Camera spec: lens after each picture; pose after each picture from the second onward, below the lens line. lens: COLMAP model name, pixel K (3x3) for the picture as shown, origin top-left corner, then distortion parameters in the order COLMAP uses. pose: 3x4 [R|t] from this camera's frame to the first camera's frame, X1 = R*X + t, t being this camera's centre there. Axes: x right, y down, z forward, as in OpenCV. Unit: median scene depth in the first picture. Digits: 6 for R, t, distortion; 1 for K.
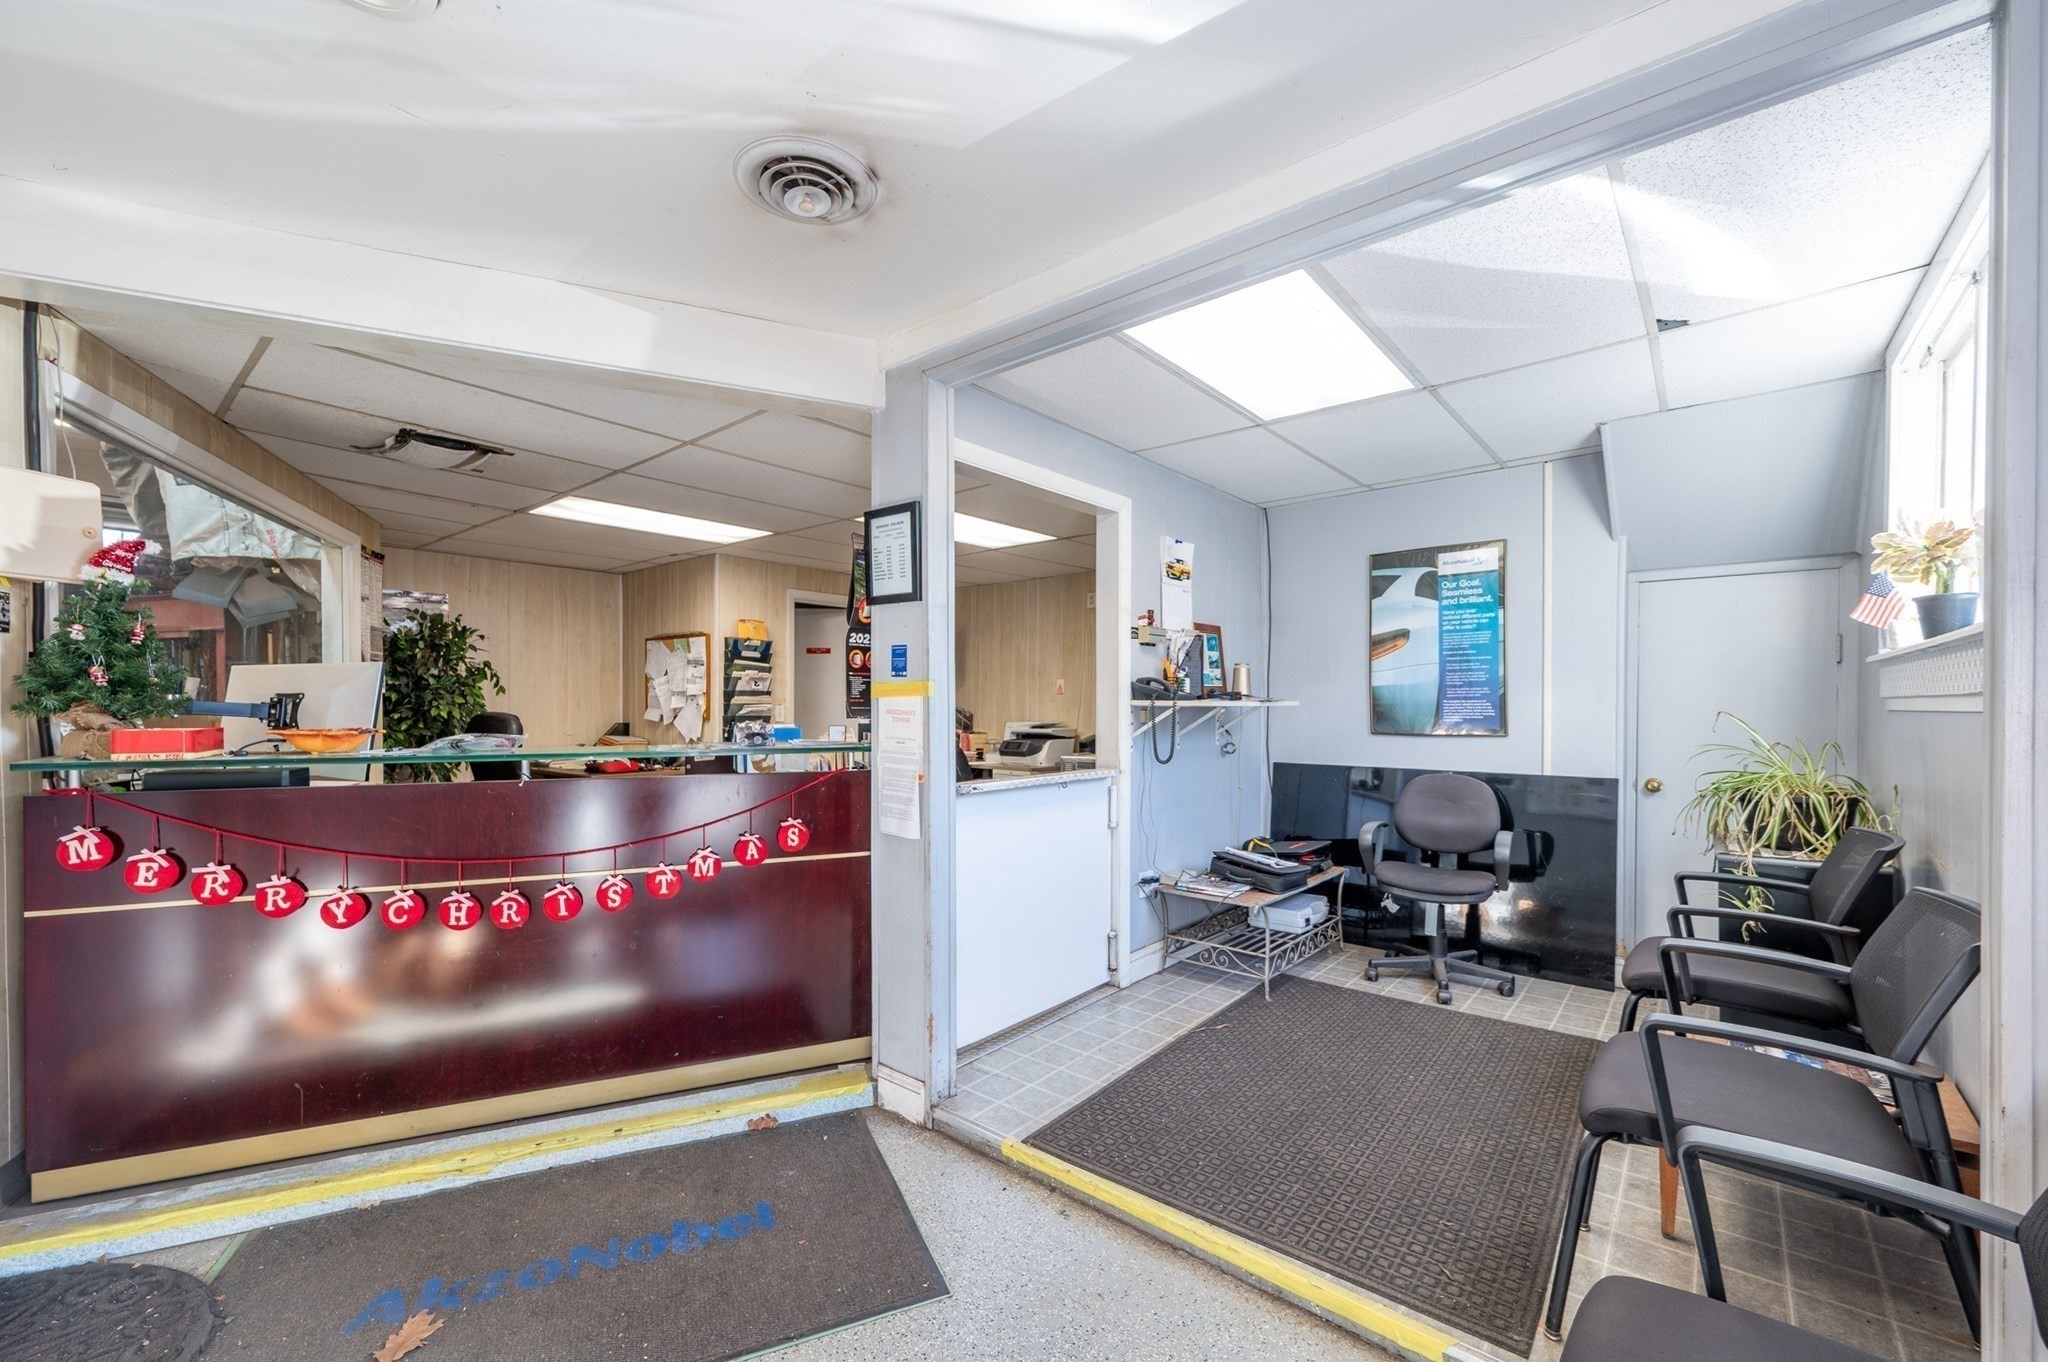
lens RADIAL K [[805.8, 0, 1011.1], [0, 805.8, 719.2], [0, 0, 1]] dist [-0.000434, -0.000135]
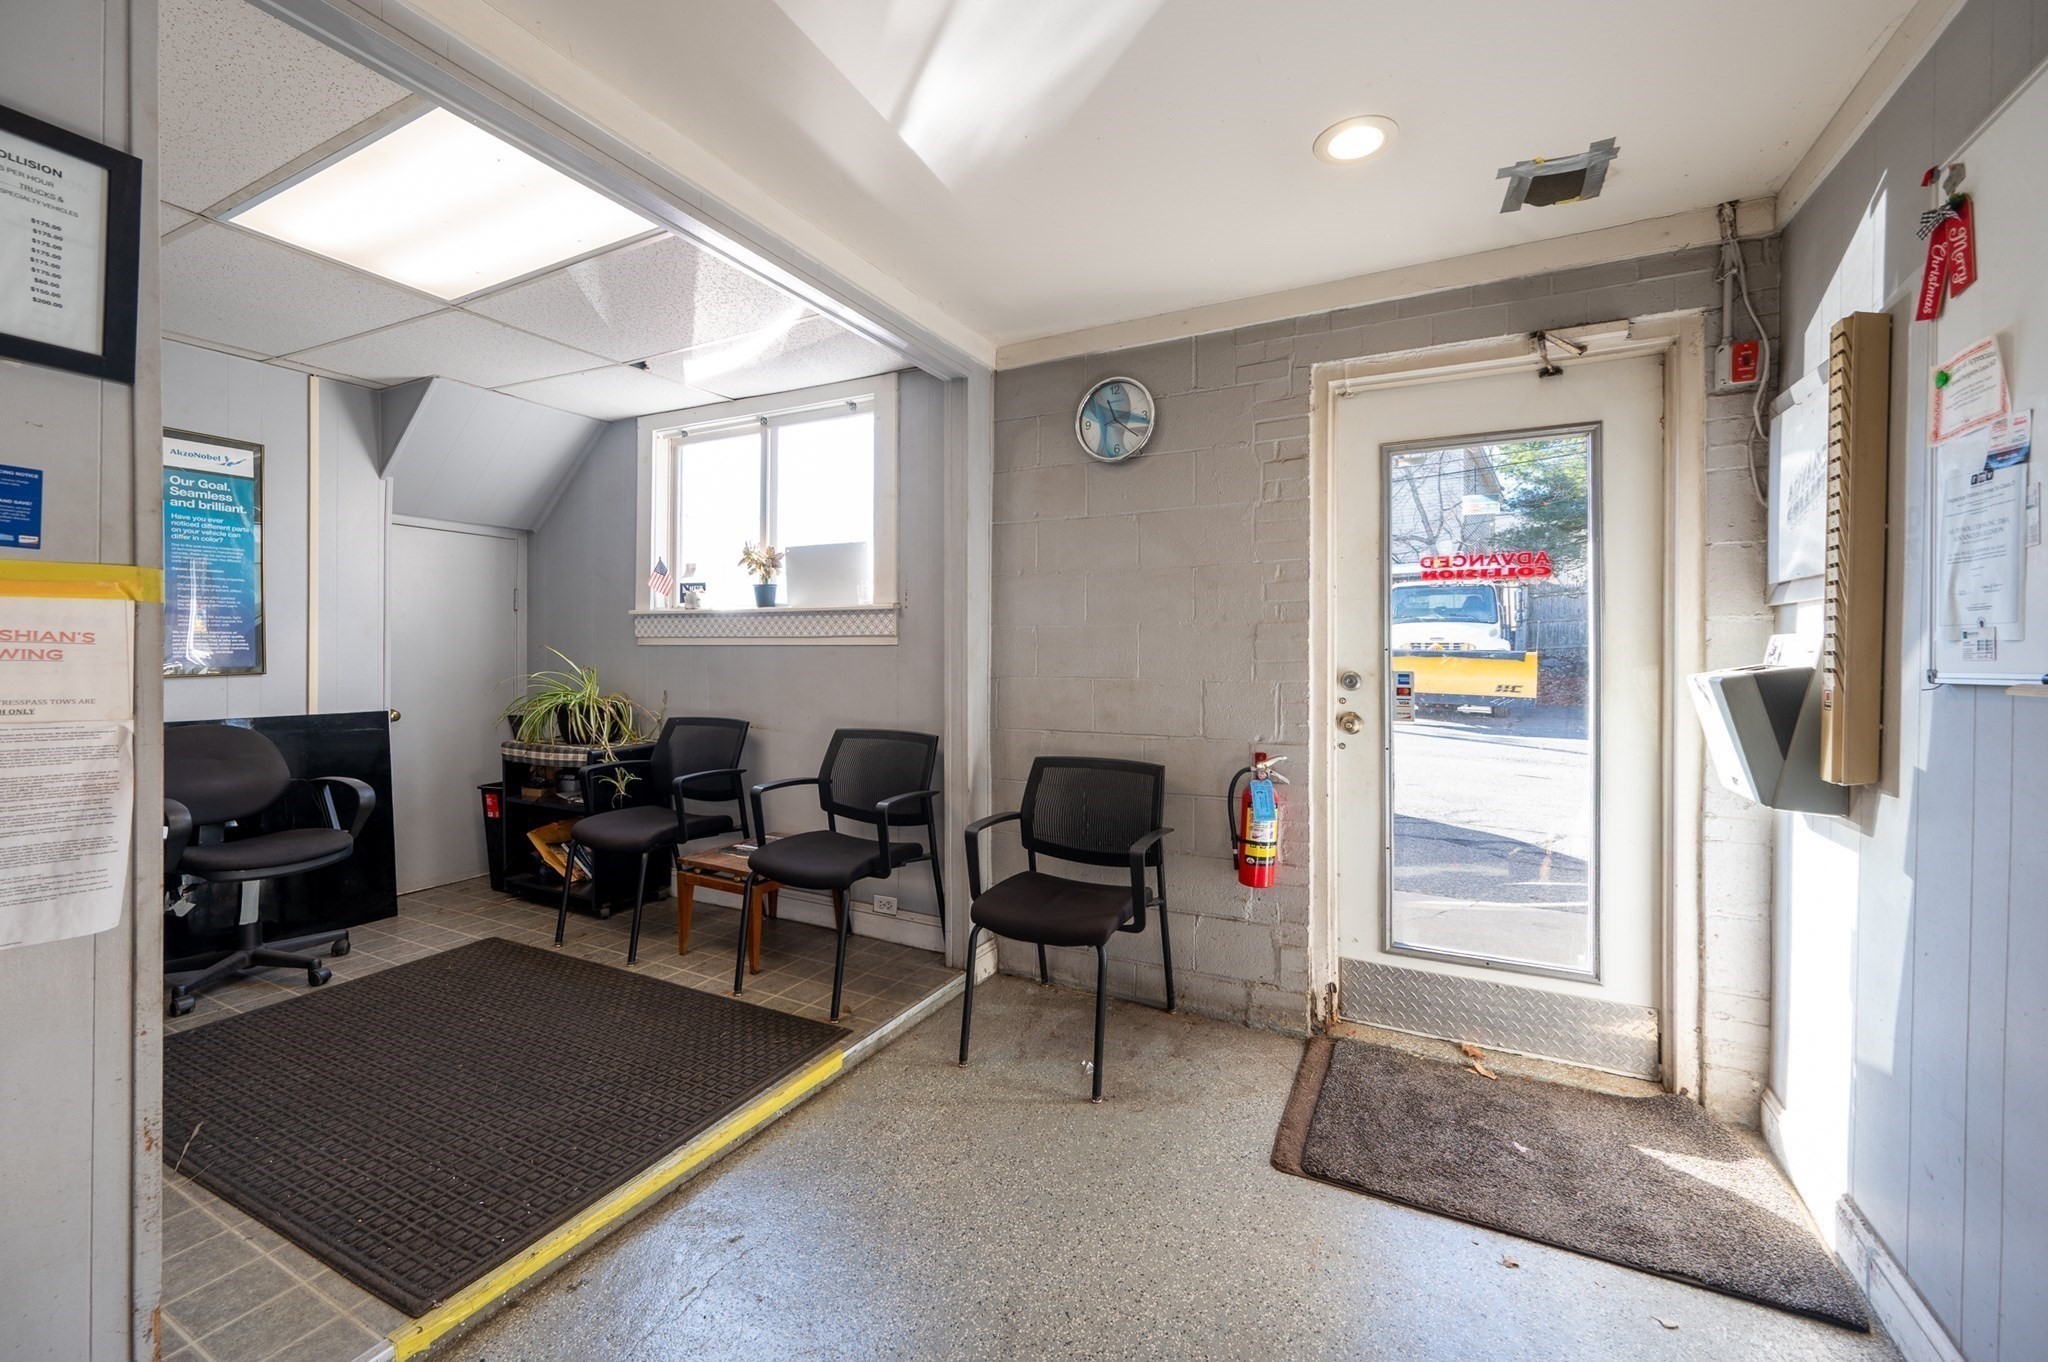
lens RADIAL K [[805.8, 0, 1043.3], [0, 805.8, 652.1], [0, 0, 1]] dist [-0.000434, -0.000135]
pose [[-0.232452, 0.000288, 0.972608, -0.452185], [0.011617, 0.999929, 0.002481, 0.005769], [-0.972538, 0.011876, -0.232439, 0.423915]]
